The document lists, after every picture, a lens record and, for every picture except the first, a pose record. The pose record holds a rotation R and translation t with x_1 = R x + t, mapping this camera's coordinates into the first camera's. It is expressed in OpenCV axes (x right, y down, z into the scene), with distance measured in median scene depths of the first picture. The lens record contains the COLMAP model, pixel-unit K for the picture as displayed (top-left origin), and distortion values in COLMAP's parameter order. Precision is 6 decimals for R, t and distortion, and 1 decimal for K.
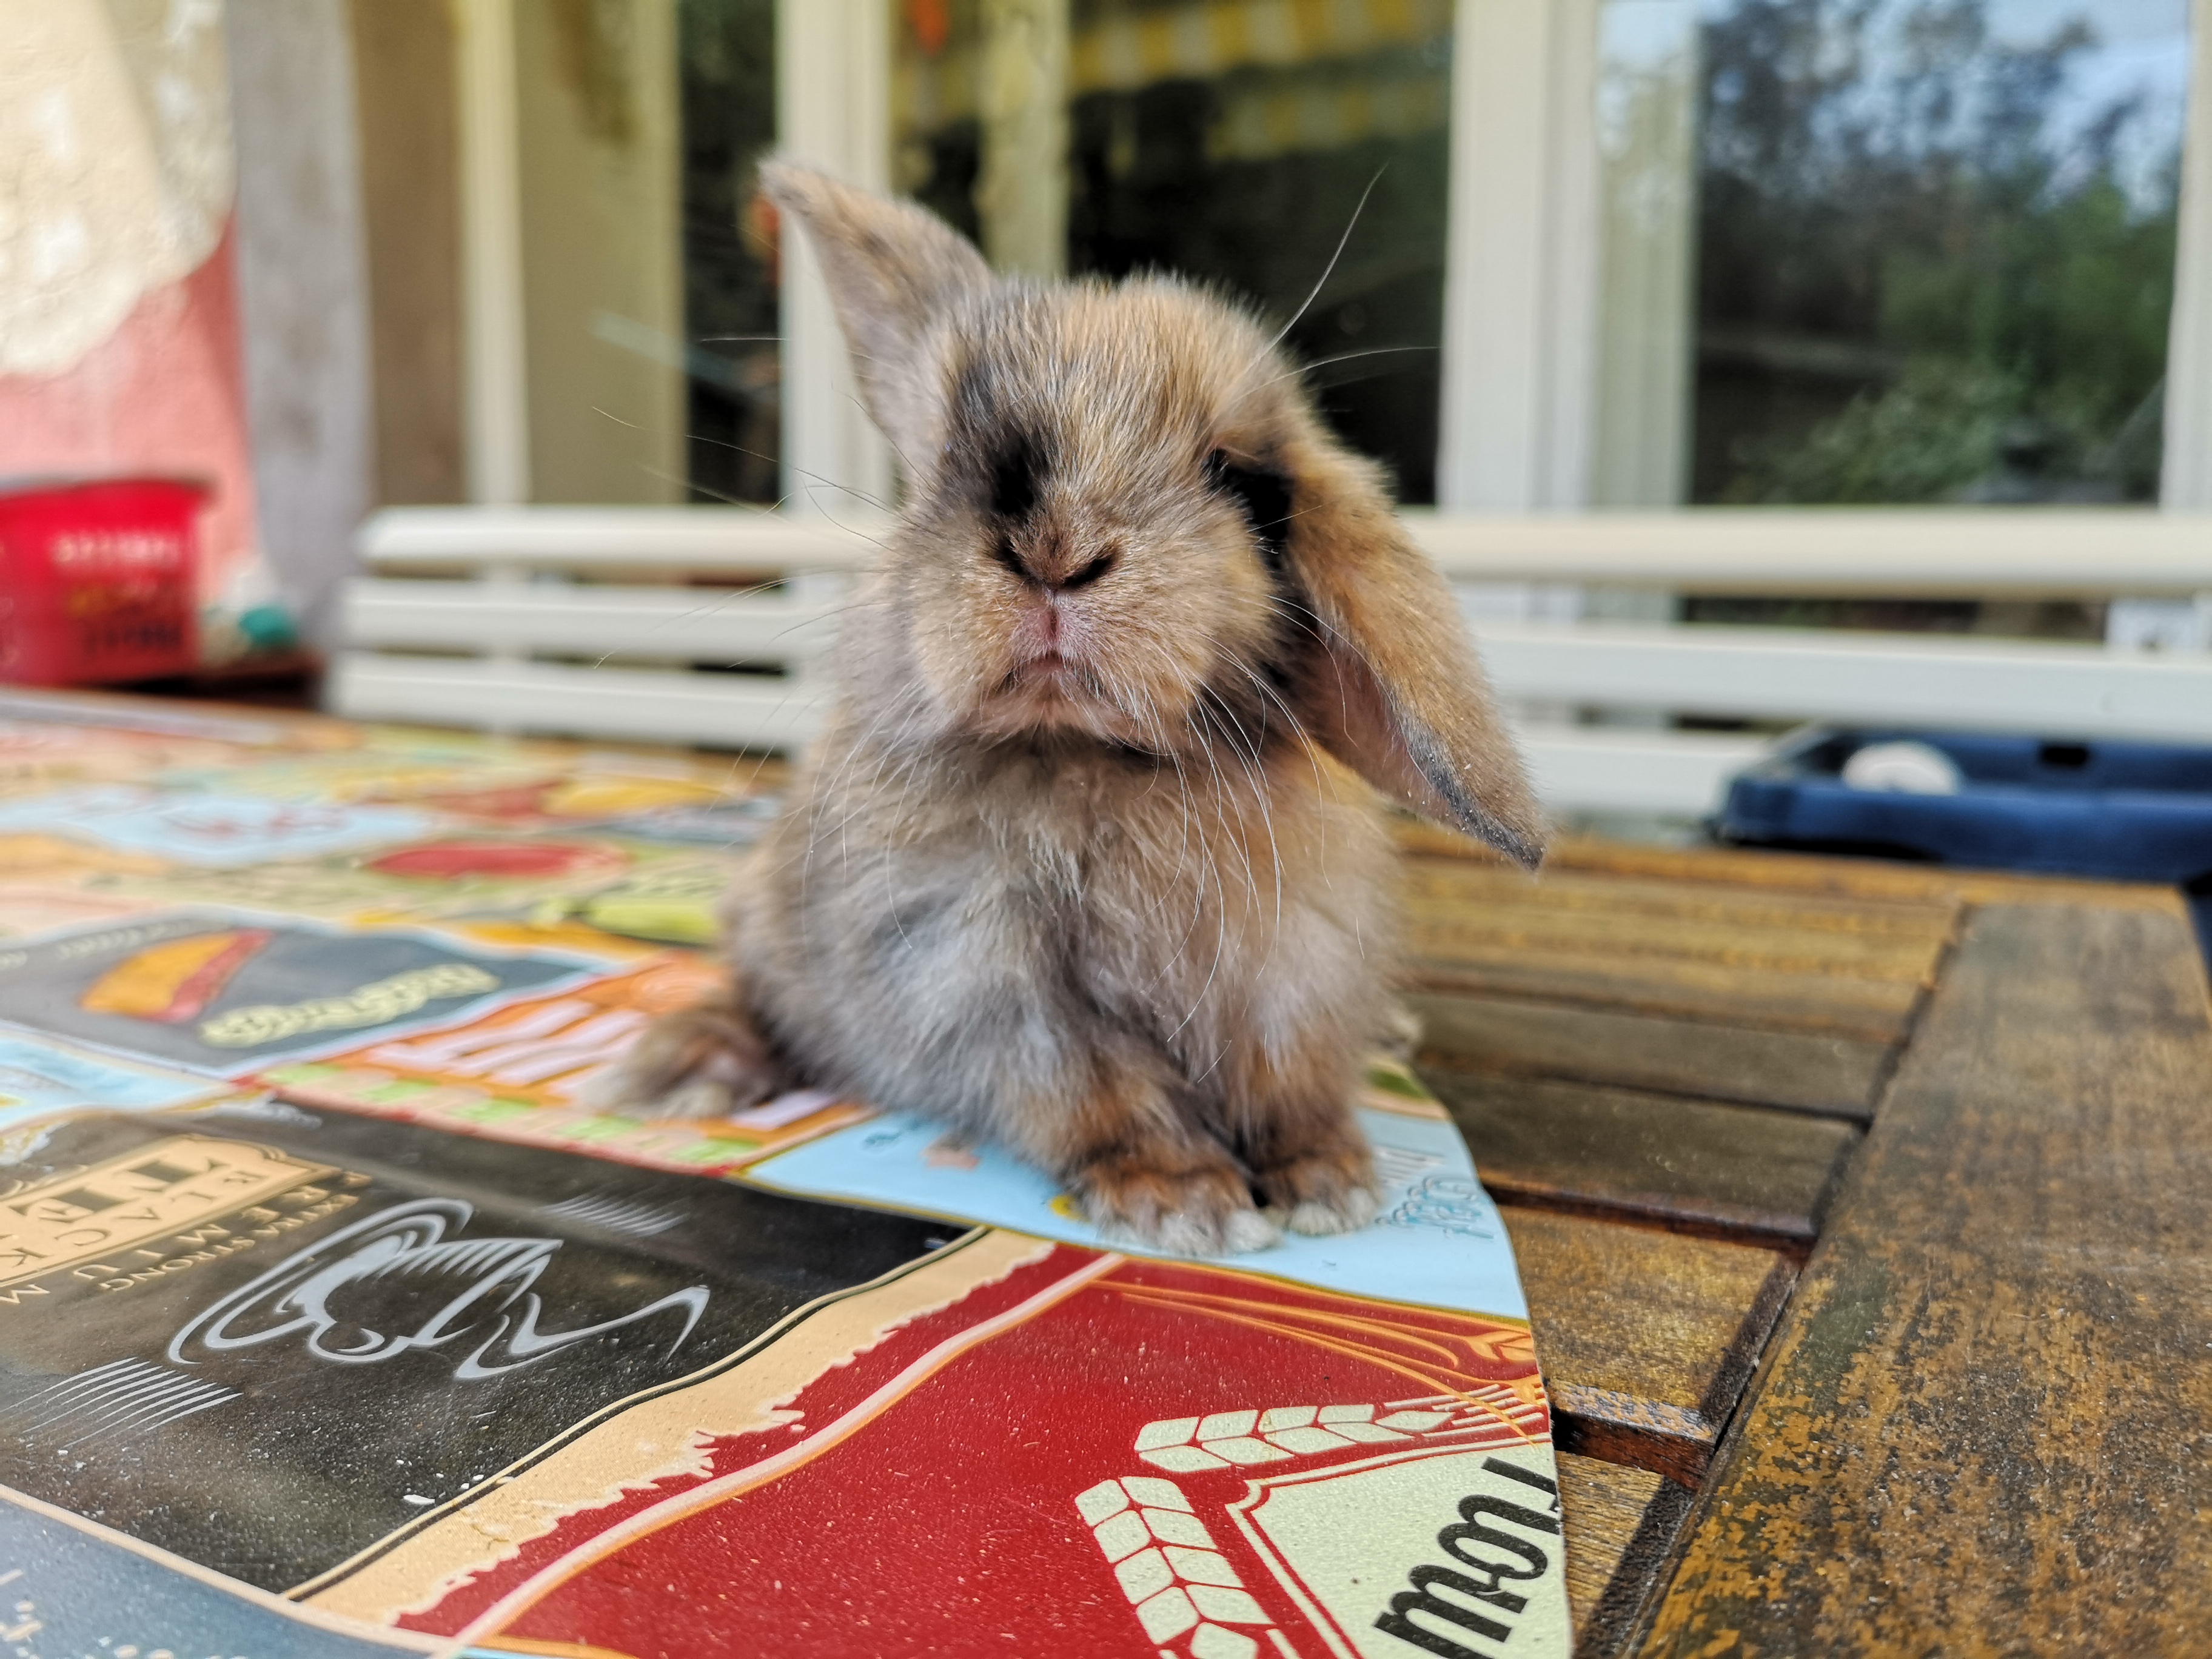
lens RADIAL K [[1761.6, 0, 1114.9], [0, 1761.6, 778.8], [0, 0, 1]] dist [0.036824, -0.070822]
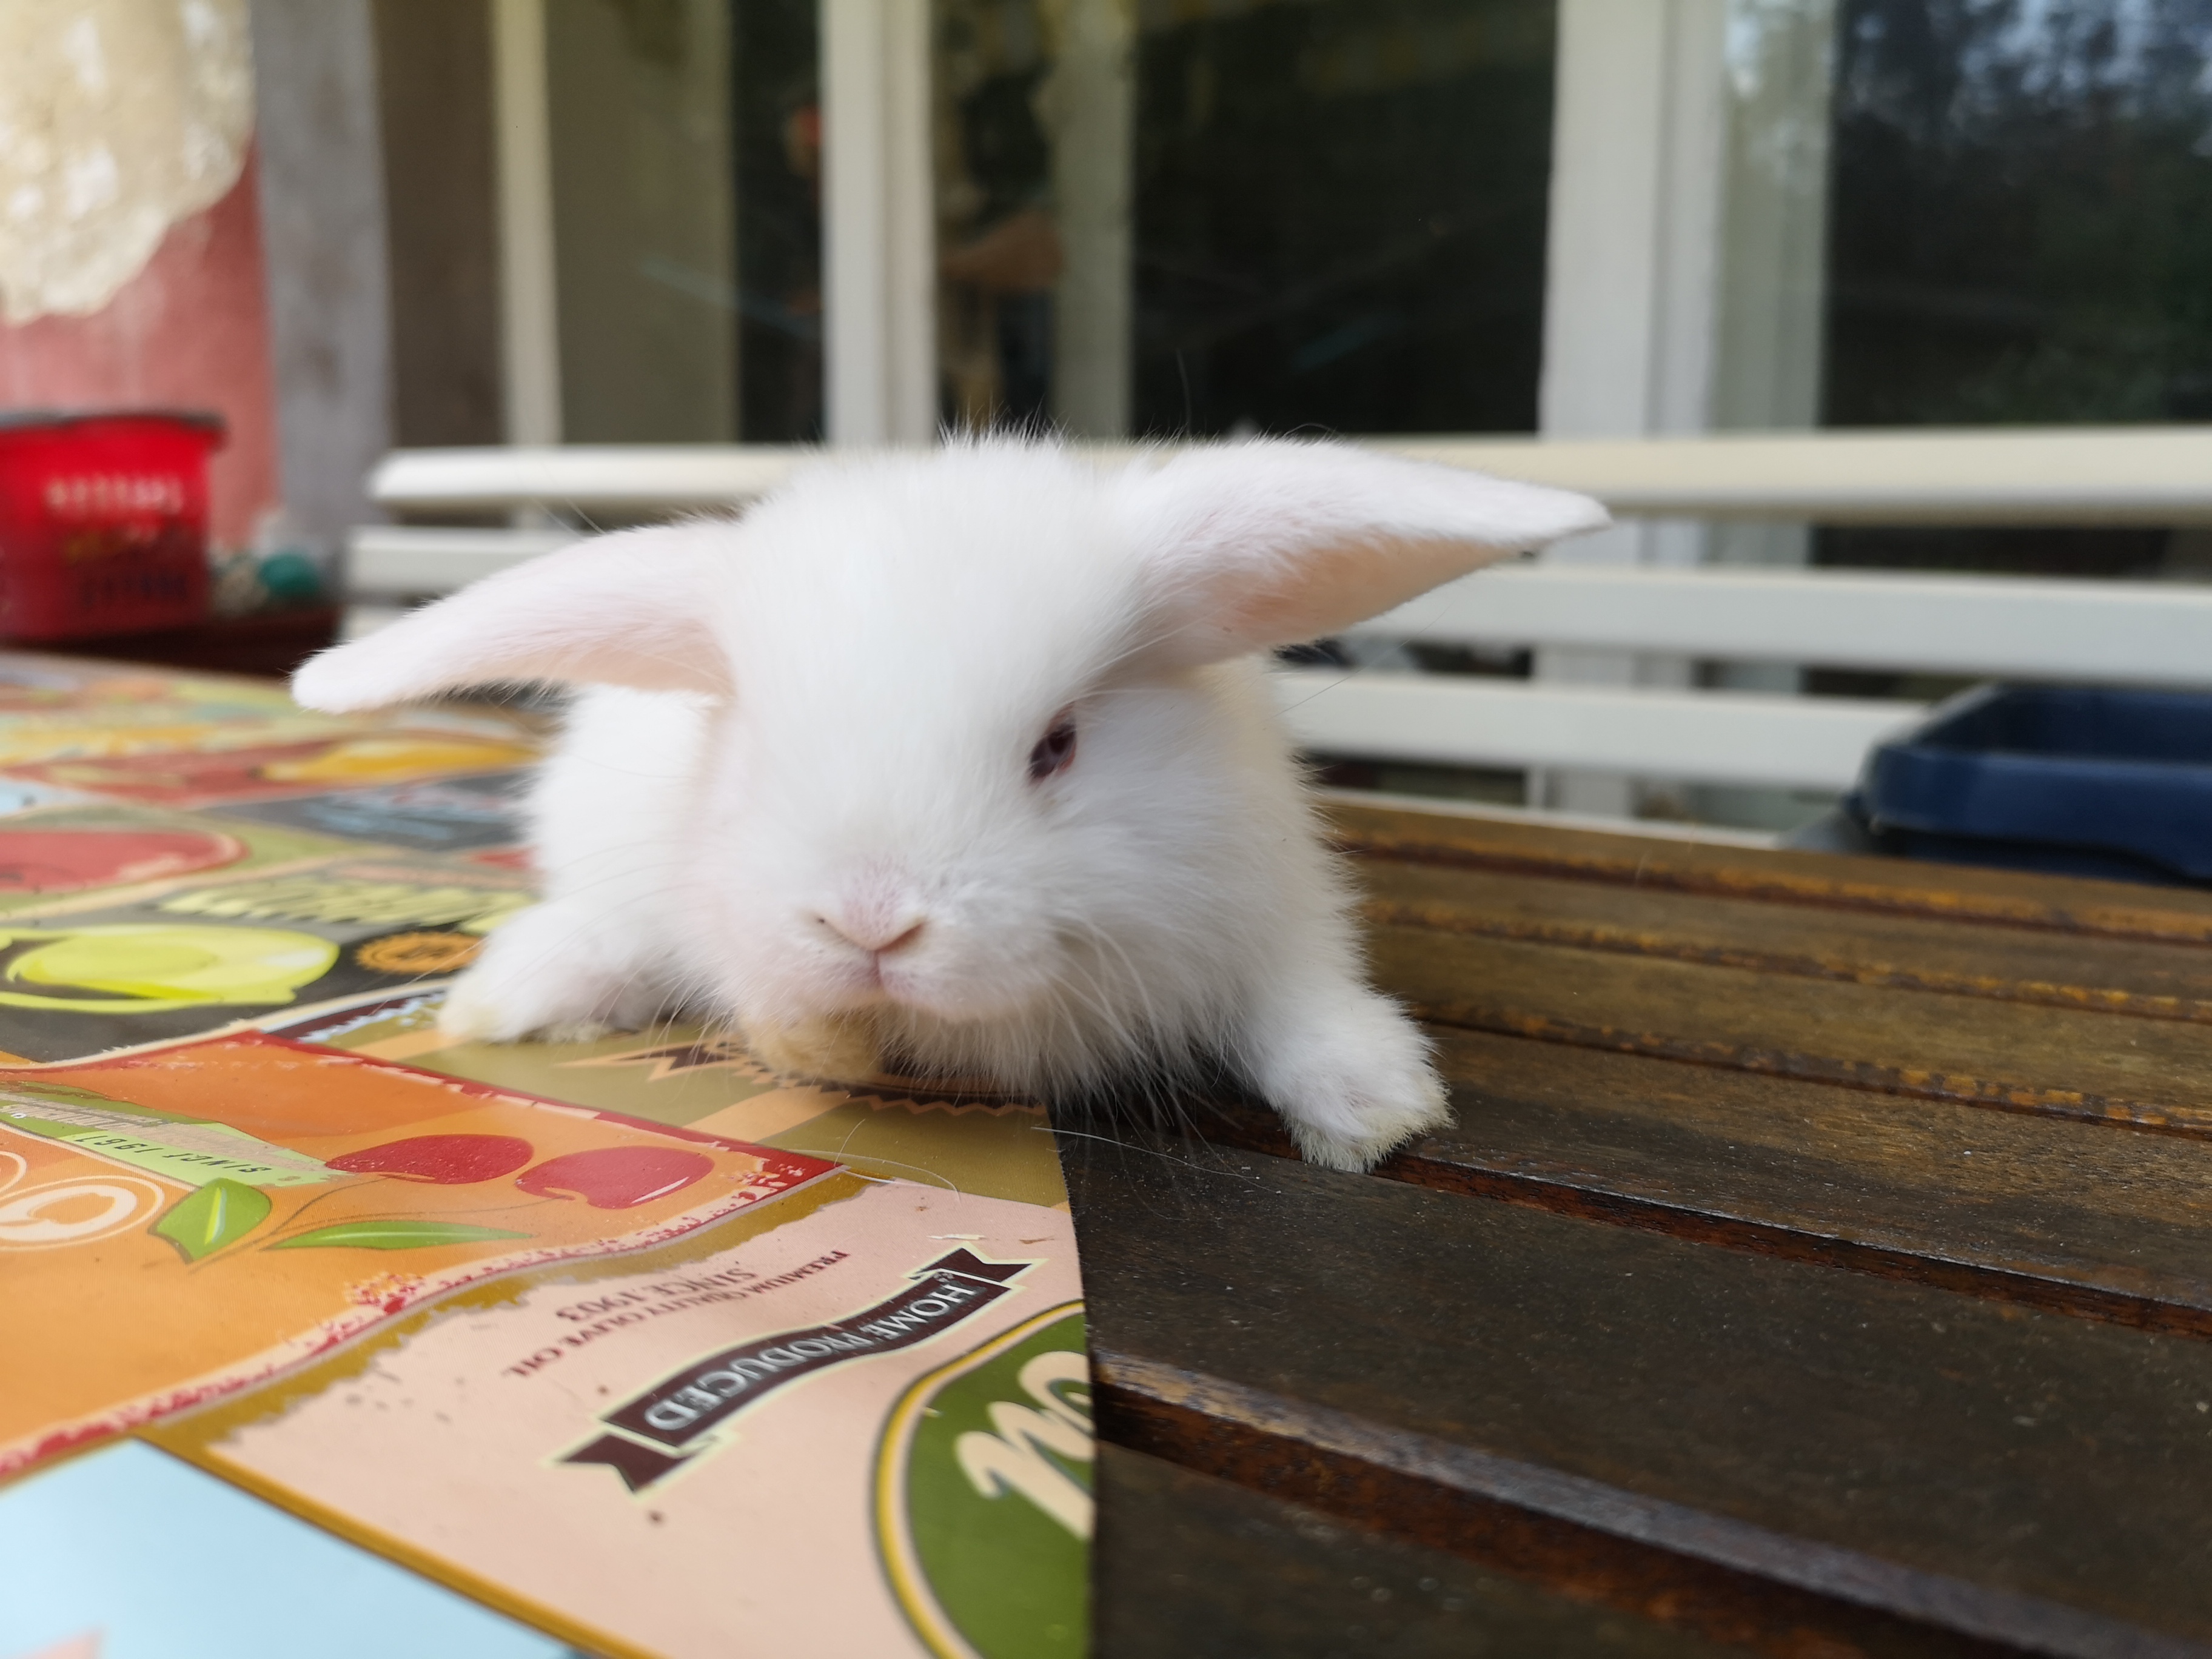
lens RADIAL K [[1728.3, 0, 1109.5], [0, 1728.3, 778.9], [0, 0, 1]] dist [-0.020374, 0.001951]
pose [[0.996919, 0.008797, -0.077948, 0.033916], [-0.006887, 0.999670, 0.024744, -0.002497], [0.078140, -0.024131, 0.996650, 0.109841]]
